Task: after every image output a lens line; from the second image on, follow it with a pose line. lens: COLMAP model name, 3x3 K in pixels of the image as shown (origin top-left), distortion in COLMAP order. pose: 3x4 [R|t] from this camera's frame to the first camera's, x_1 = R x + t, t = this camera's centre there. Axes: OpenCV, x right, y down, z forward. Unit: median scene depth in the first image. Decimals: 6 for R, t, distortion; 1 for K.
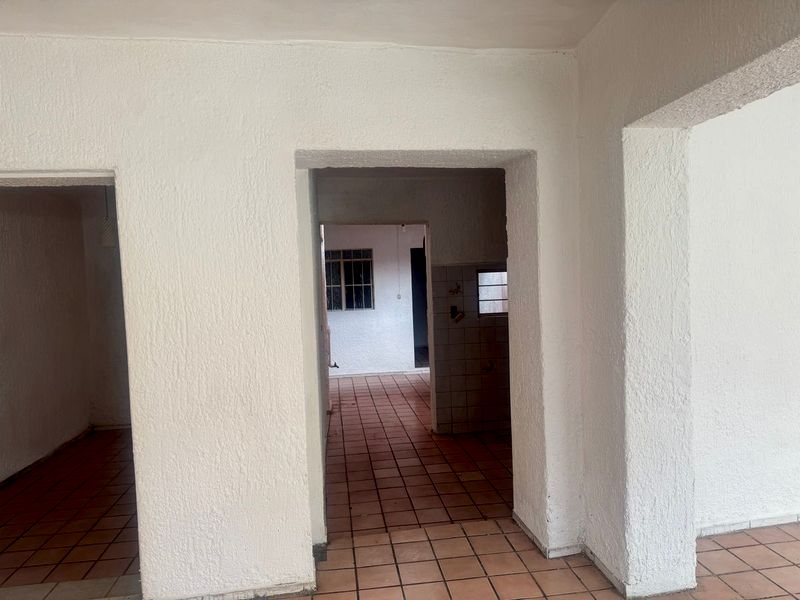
lens RADIAL K [[587.4, 0, 400.2], [0, 587.4, 297.9], [0, 0, 1]] dist [0.031051, -0.033866]
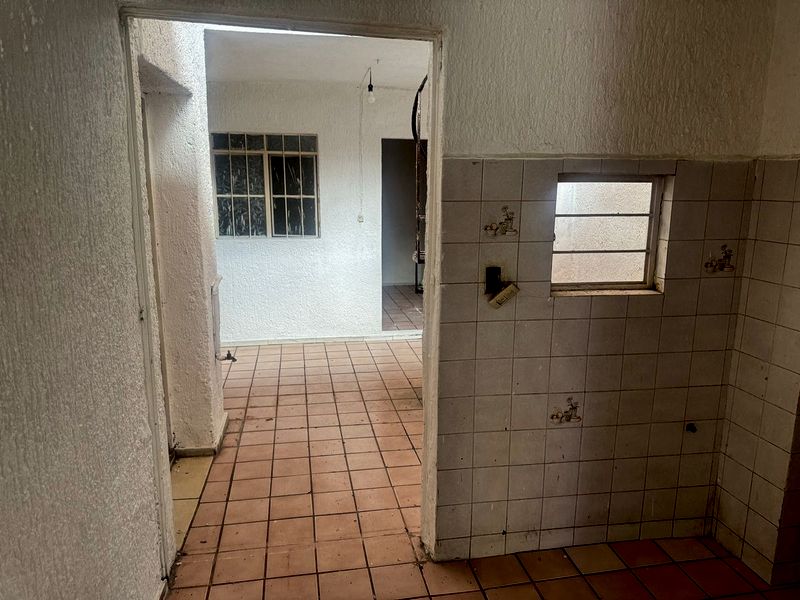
lens RADIAL K [[587.4, 0, 413.0], [0, 587.4, 312.6], [0, 0, 1]] dist [0.031051, -0.033866]
pose [[0.995951, 0.027796, 0.085490, 0.004019], [-0.042068, 0.984549, 0.169980, -0.017576], [-0.079444, -0.172889, 0.981732, 0.540537]]
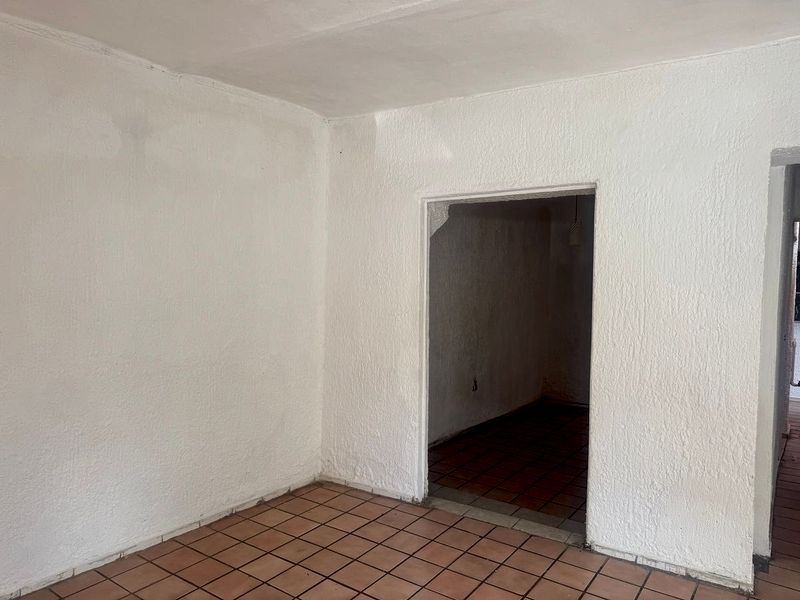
lens RADIAL K [[587.4, 0, 388.4], [0, 587.4, 310.8], [0, 0, 1]] dist [0.031051, -0.033866]
pose [[0.744577, 0.082830, -0.662378, 0.020199], [-0.063073, 0.996562, 0.053718, 0.007262], [0.664550, 0.001781, 0.747242, -0.152844]]
